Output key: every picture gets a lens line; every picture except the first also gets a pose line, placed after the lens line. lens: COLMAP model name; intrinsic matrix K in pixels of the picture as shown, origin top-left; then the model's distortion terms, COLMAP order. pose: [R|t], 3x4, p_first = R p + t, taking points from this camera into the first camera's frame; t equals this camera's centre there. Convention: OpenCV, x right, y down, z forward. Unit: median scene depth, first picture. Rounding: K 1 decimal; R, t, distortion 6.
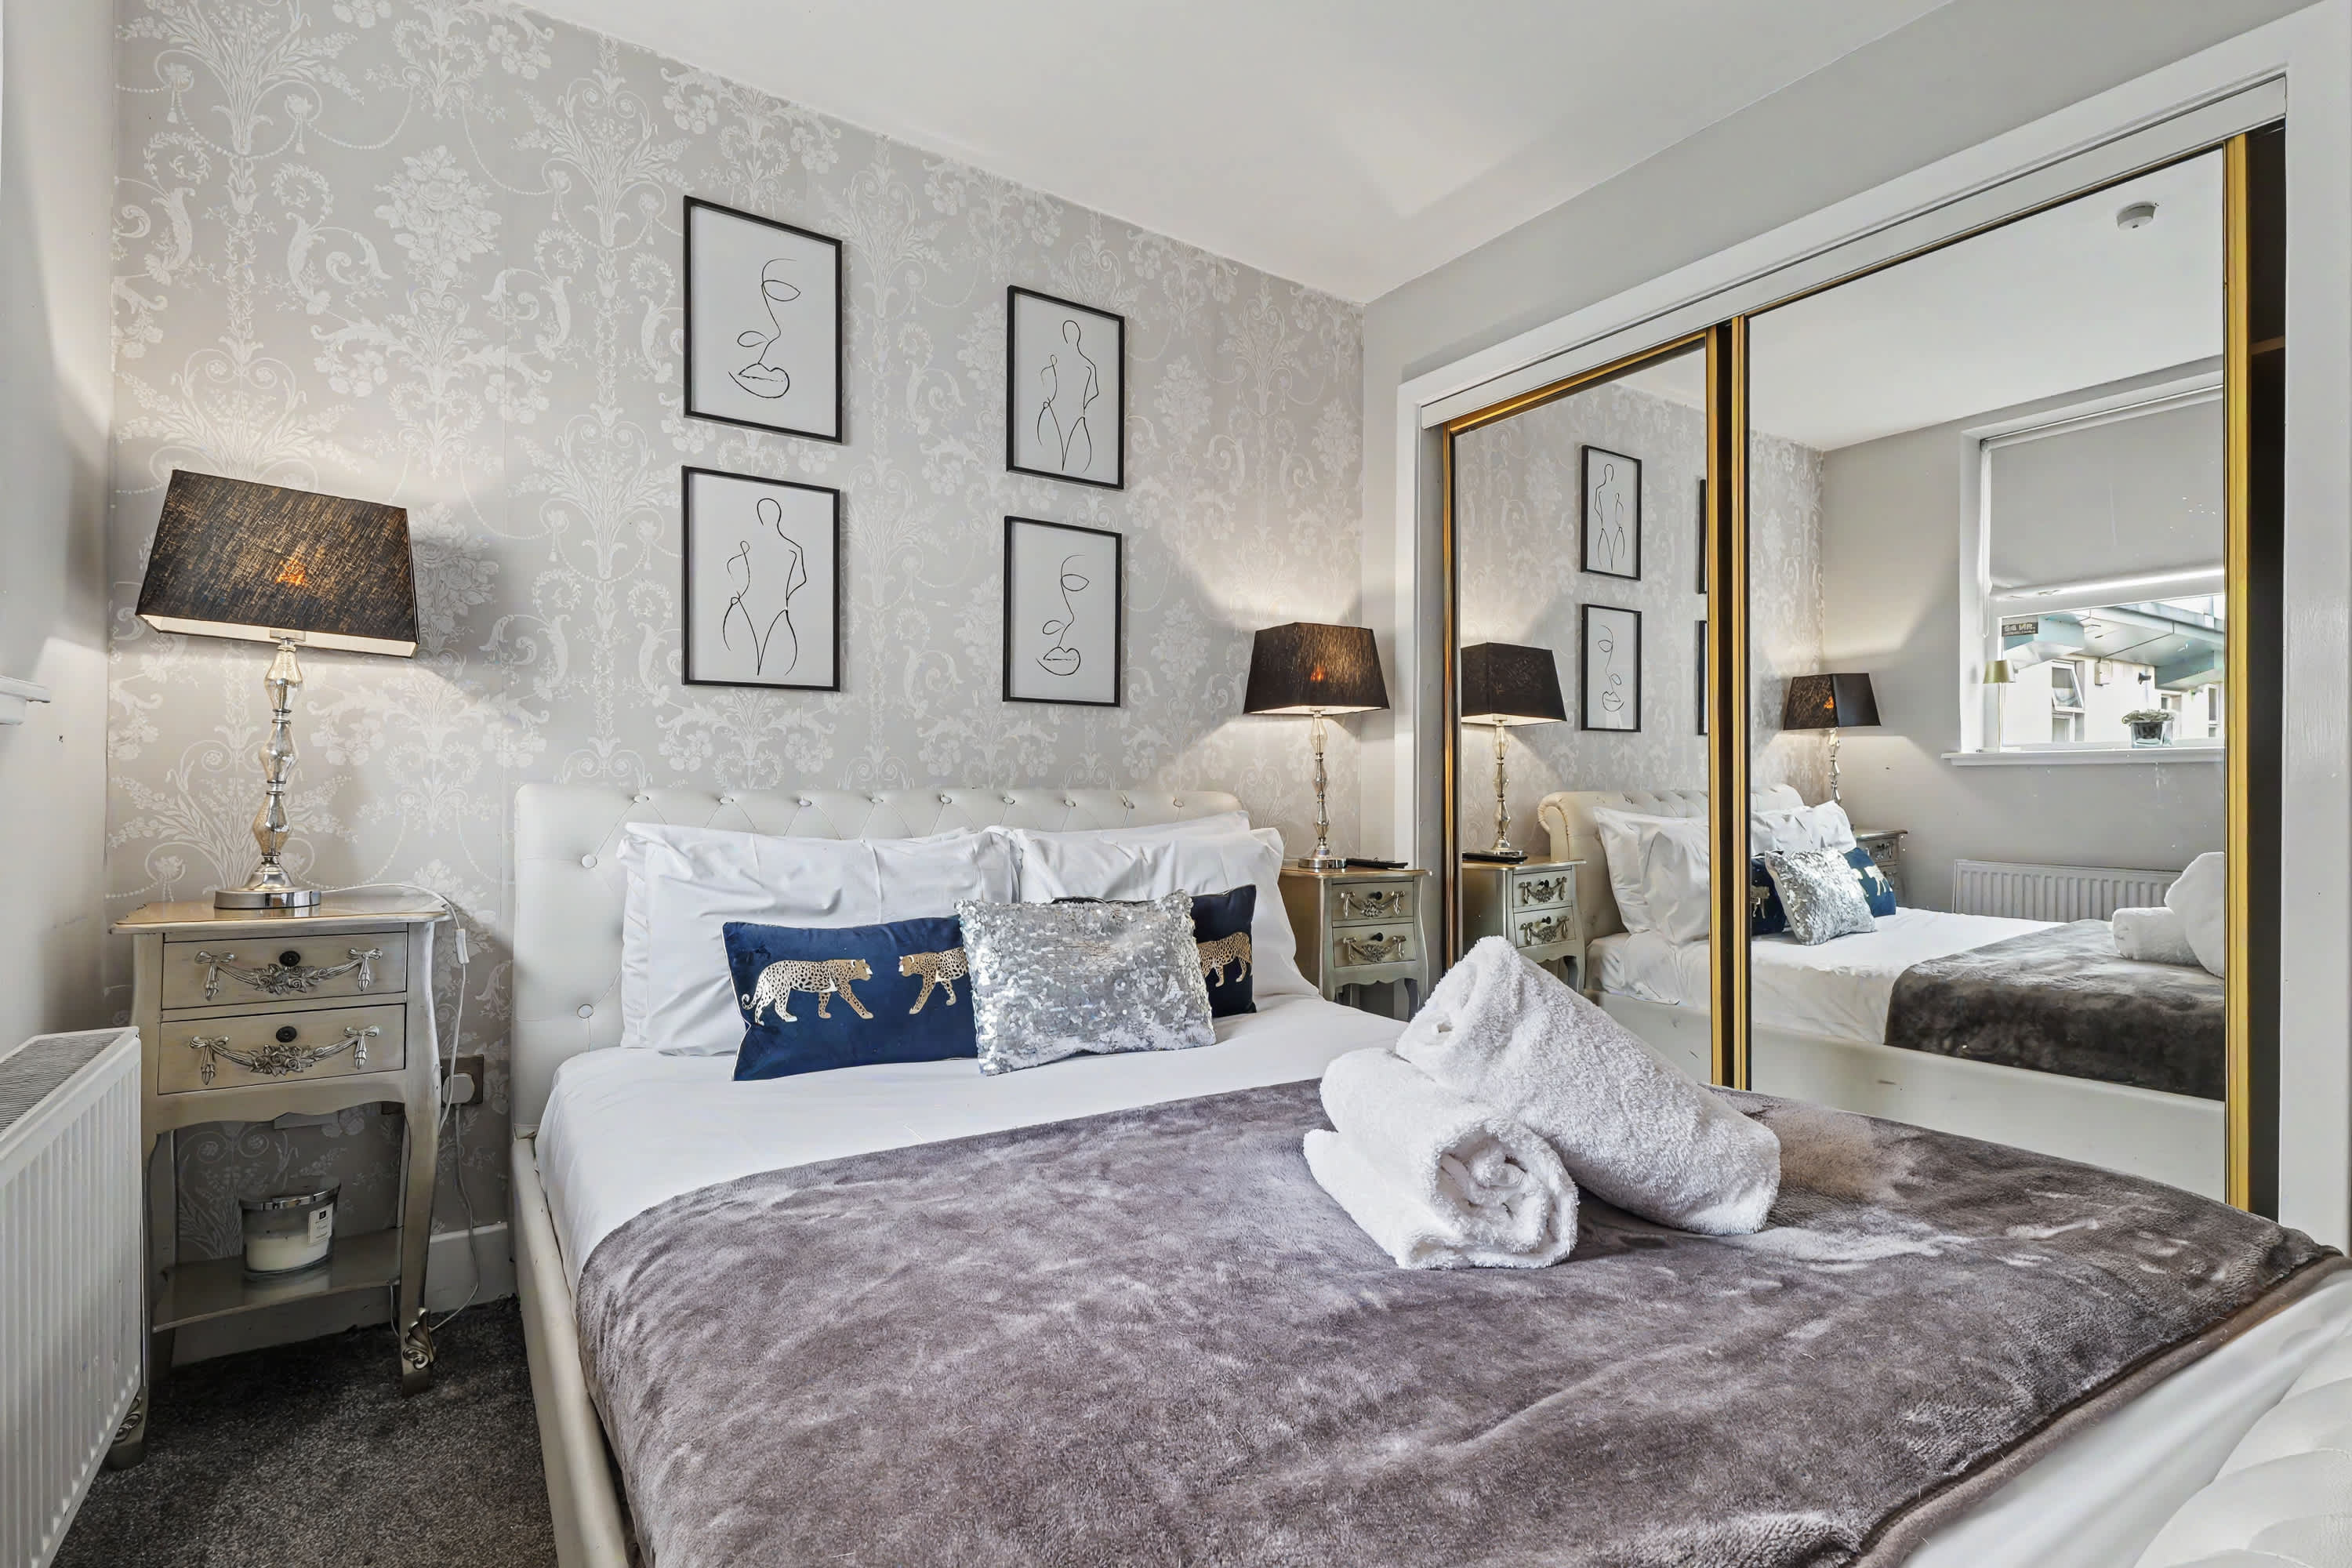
lens RADIAL K [[1097.5, 0, 1182.0], [0, 1097.5, 789.4], [0, 0, 1]] dist [0.005759, 0.001268]
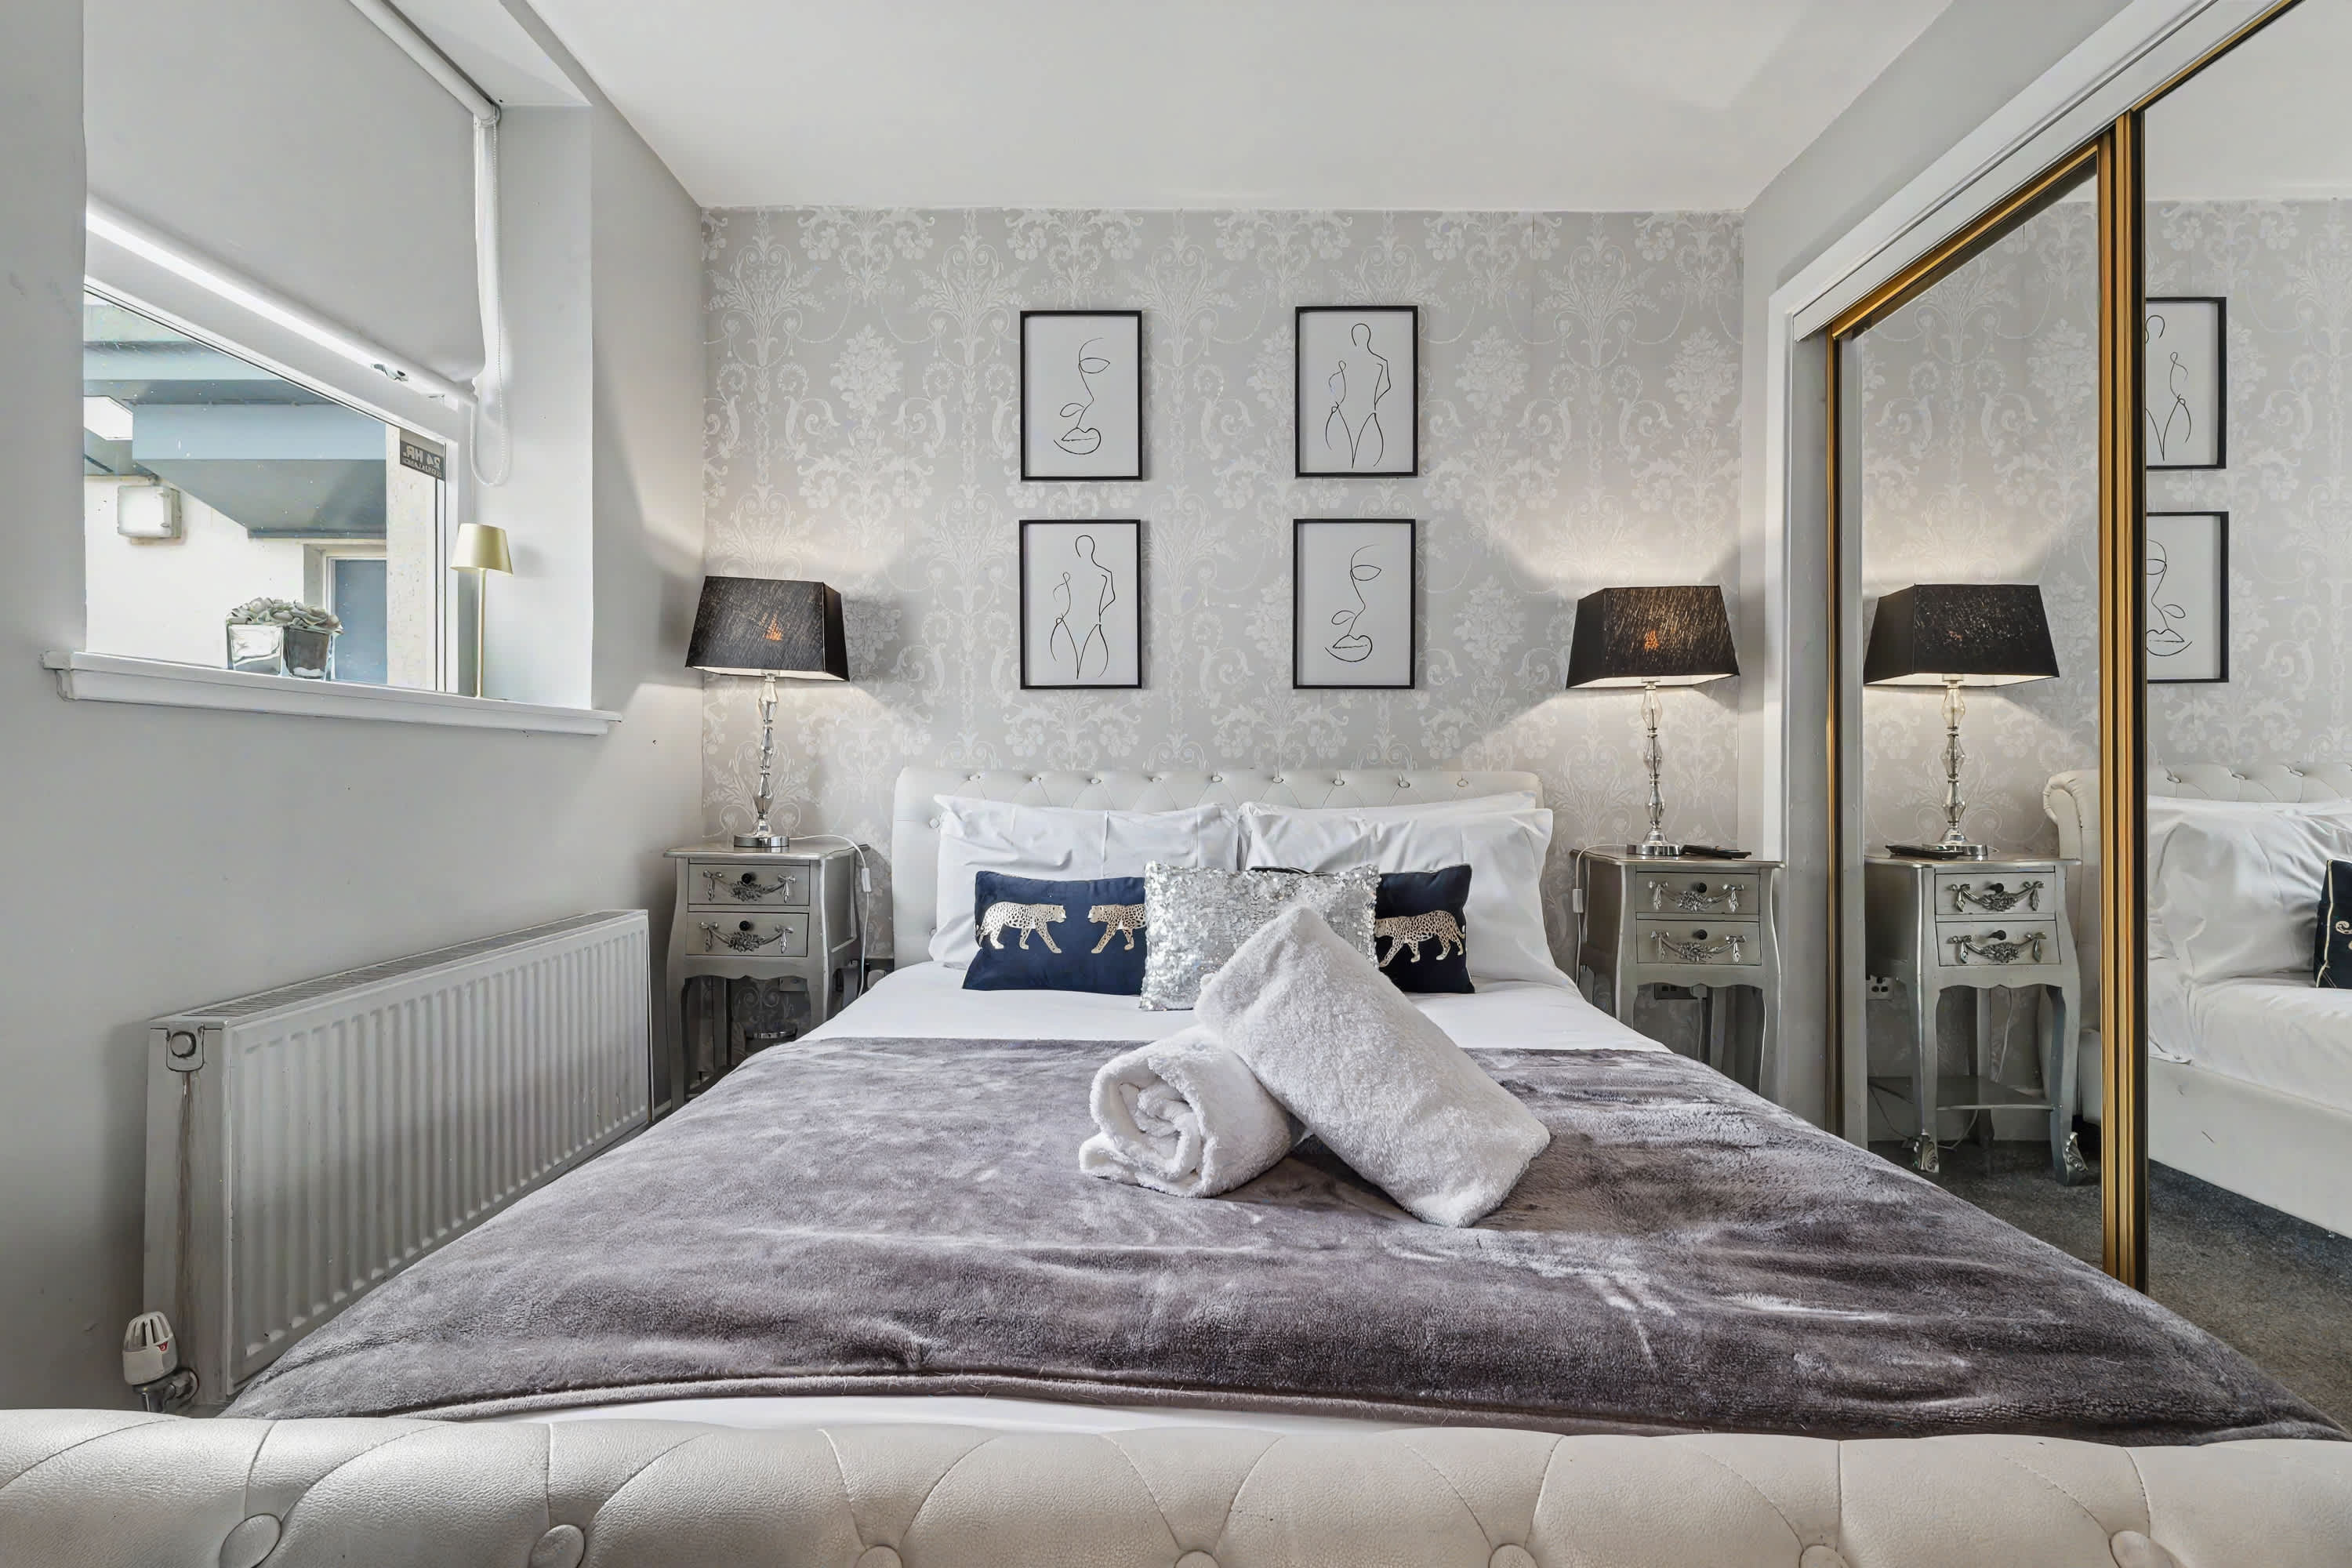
lens RADIAL K [[1097.5, 0, 1189.1], [0, 1097.5, 780.8], [0, 0, 1]] dist [0.005759, 0.001268]
pose [[0.823438, -0.000375, -0.567407, 0.426625], [0.003374, 0.999985, 0.004235, 0.006742], [0.567397, -0.005402, 0.823427, 0.046232]]
